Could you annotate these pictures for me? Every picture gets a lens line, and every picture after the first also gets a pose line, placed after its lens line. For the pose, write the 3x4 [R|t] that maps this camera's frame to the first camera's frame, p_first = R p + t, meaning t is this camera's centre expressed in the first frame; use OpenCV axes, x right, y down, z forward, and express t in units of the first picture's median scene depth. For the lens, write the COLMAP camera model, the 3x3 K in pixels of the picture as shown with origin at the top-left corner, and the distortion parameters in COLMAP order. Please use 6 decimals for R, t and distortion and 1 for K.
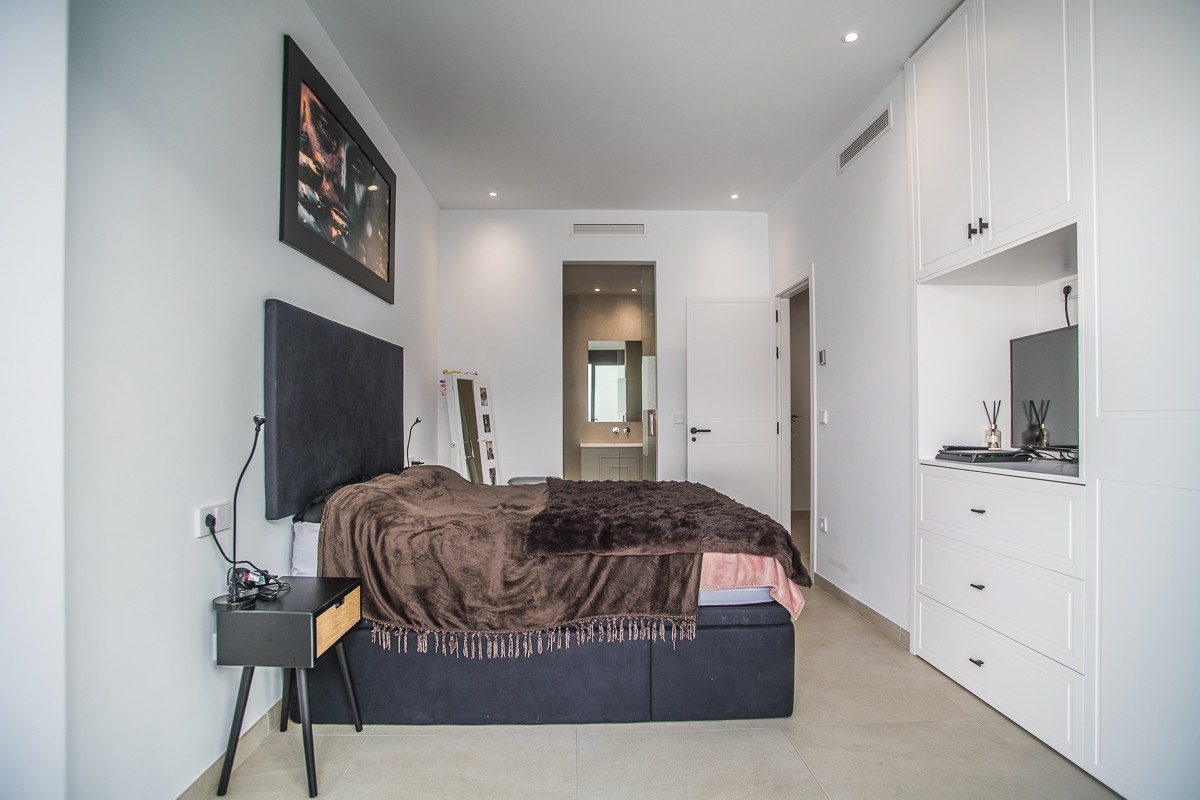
lens RADIAL K [[589.4, 0, 597.3], [0, 589.4, 421.4], [0, 0, 1]] dist [-0.074769, 0.000506]
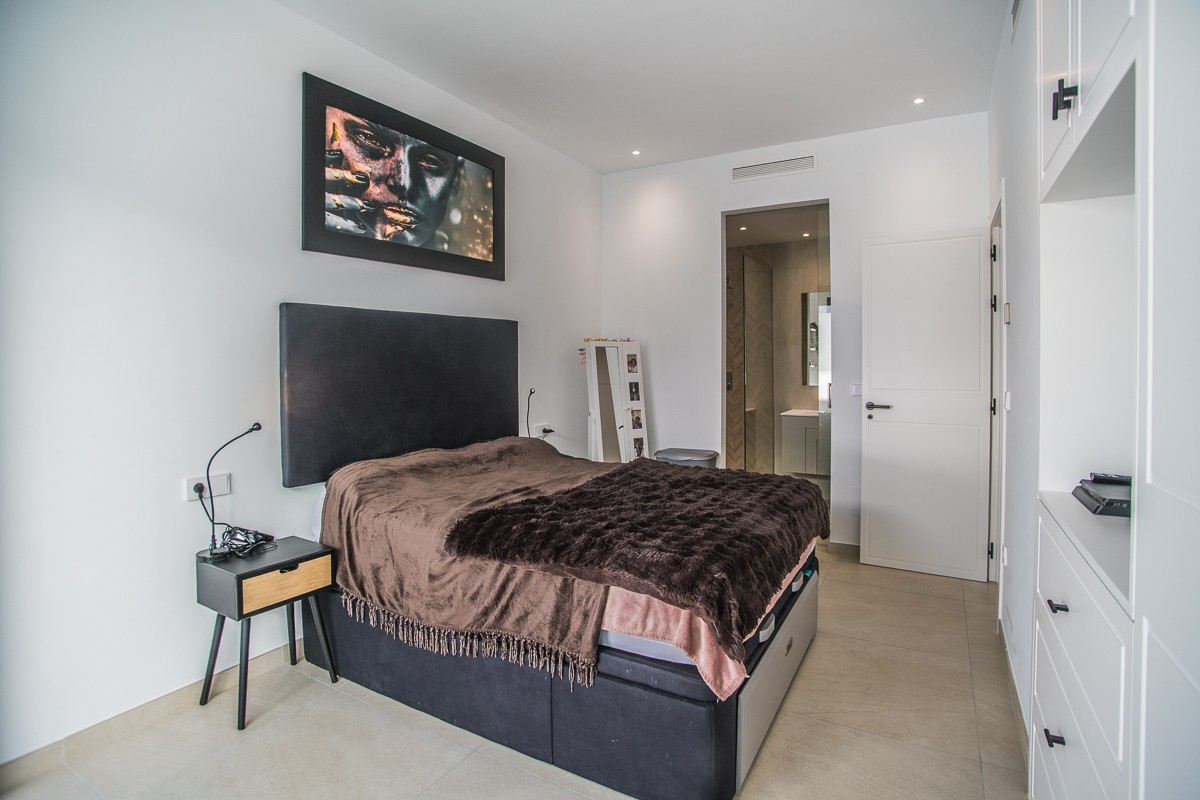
lens RADIAL K [[592.4, 0, 600.3], [0, 592.4, 373.9], [0, 0, 1]] dist [-0.062621, 0.000444]
pose [[0.852747, 0.009633, -0.522236, 0.597471], [-0.004516, 0.999929, 0.011070, -0.078247], [0.522305, -0.007081, 0.852729, 0.301324]]
